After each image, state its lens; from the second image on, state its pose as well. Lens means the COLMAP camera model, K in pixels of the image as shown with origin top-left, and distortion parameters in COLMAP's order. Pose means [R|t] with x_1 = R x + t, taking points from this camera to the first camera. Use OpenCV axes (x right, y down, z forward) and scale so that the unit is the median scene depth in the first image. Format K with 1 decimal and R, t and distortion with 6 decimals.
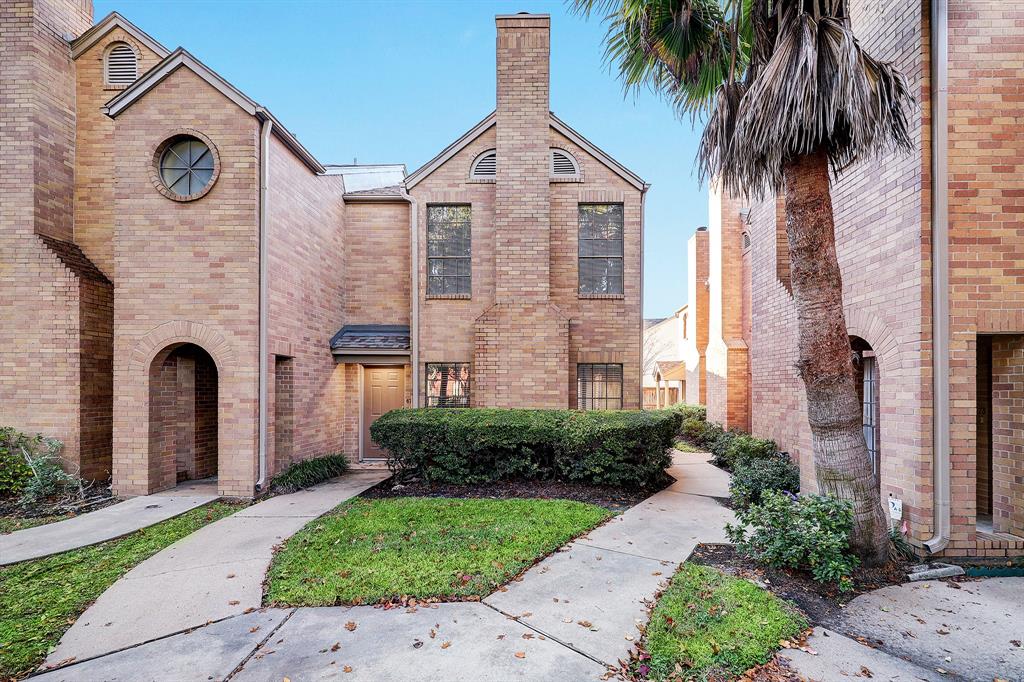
lens RADIAL K [[434.3, 0, 515.4], [0, 434.3, 393.1], [0, 0, 1]] dist [0.002207, 0.000168]
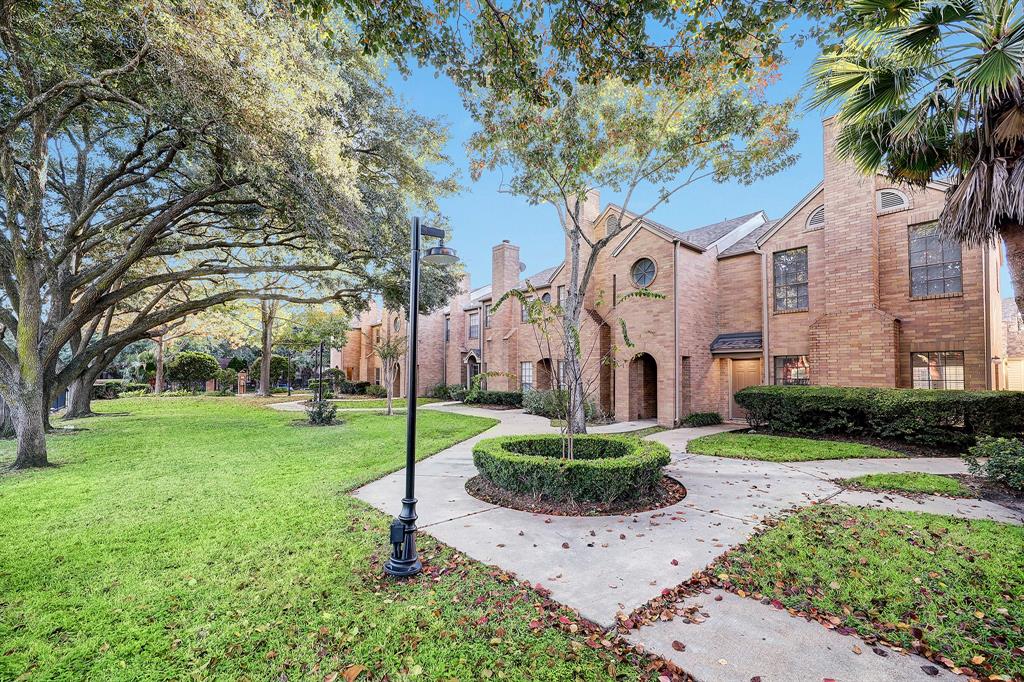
lens RADIAL K [[428.6, 0, 514.6], [0, 428.6, 362.1], [0, 0, 1]] dist [0.001489, 0.000260]
pose [[0.677162, -0.025098, -0.735406, 0.299104], [-0.005245, 0.999228, -0.038932, 0.014800], [0.735815, 0.030221, 0.676508, -0.723673]]
